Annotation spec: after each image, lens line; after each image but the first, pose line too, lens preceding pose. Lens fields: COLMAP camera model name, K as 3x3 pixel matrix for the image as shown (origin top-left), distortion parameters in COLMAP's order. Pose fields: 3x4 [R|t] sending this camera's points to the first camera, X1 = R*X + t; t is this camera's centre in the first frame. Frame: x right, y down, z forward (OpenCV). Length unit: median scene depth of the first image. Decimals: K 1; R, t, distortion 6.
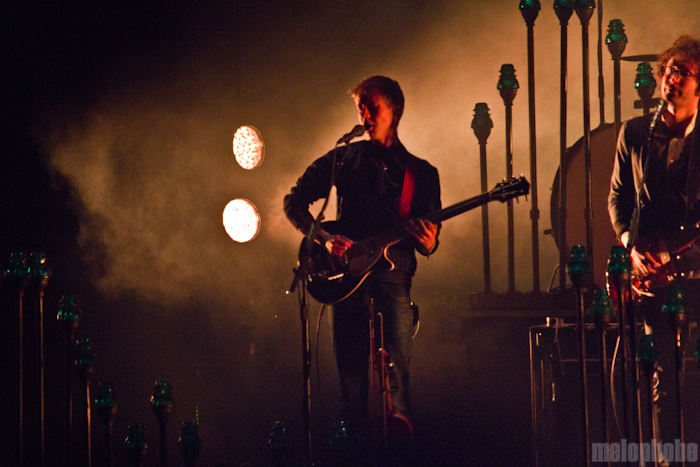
lens RADIAL K [[2861.8, 0, 348.7], [0, 2861.8, 234.0], [0, 0, 1]] dist [-0.022524, 0.000000]
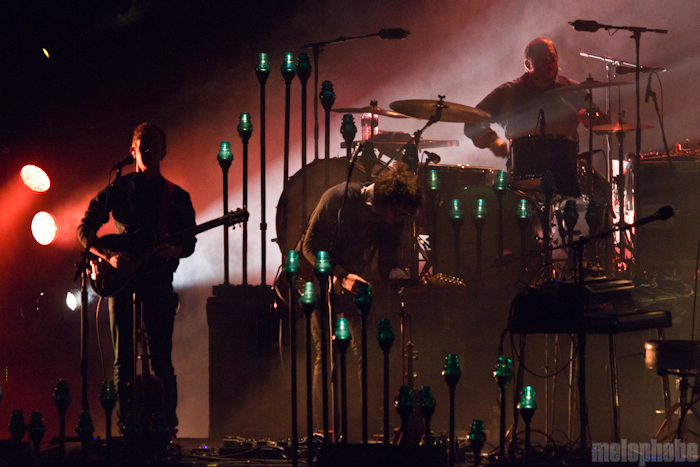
lens RADIAL K [[3149.8, 0, 352.9], [0, 3149.8, 239.0], [0, 0, 1]] dist [0.055684, 0.000000]
pose [[0.995380, 0.016113, 0.094649, -0.031450], [-0.017194, 0.999796, 0.010618, -0.017557], [-0.094459, -0.012196, 0.995454, -0.449995]]
